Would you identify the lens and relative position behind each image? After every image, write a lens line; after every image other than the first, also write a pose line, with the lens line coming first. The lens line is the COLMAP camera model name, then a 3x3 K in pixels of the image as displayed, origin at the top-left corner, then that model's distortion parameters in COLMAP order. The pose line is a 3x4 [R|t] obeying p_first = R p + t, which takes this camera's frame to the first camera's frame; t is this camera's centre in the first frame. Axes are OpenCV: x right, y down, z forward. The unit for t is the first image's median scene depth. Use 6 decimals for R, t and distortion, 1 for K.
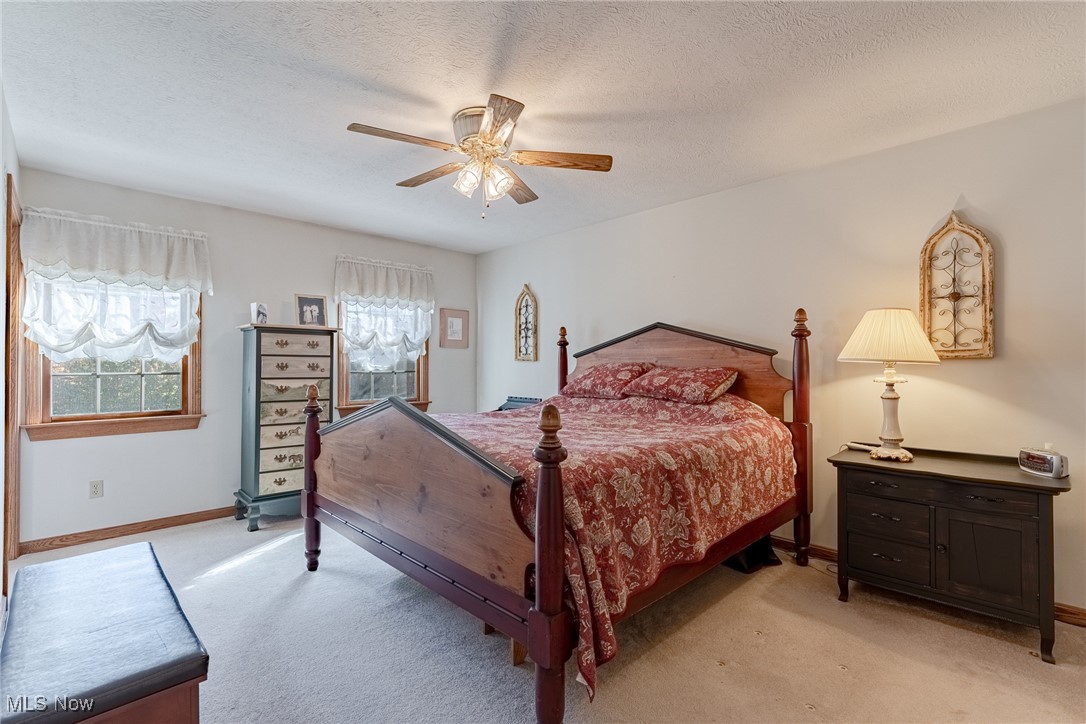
lens RADIAL K [[476.6, 0, 543.0], [0, 476.6, 362.0], [0, 0, 1]] dist [-0.000829, -0.000202]
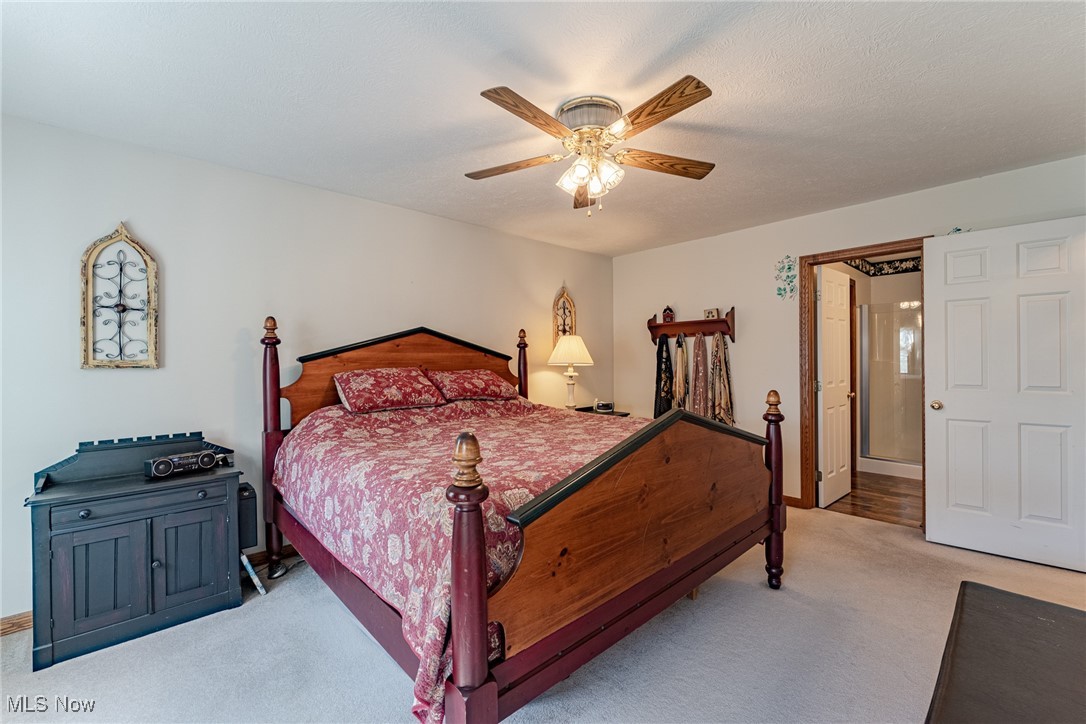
lens RADIAL K [[456.9, 0, 547.6], [0, 456.9, 367.2], [0, 0, 1]] dist [0.000039, -0.000051]
pose [[0.032292, -0.003830, 0.999471, -0.515282], [0.017065, 0.999849, 0.003281, 0.001514], [-0.999333, 0.016950, 0.032353, 0.523240]]
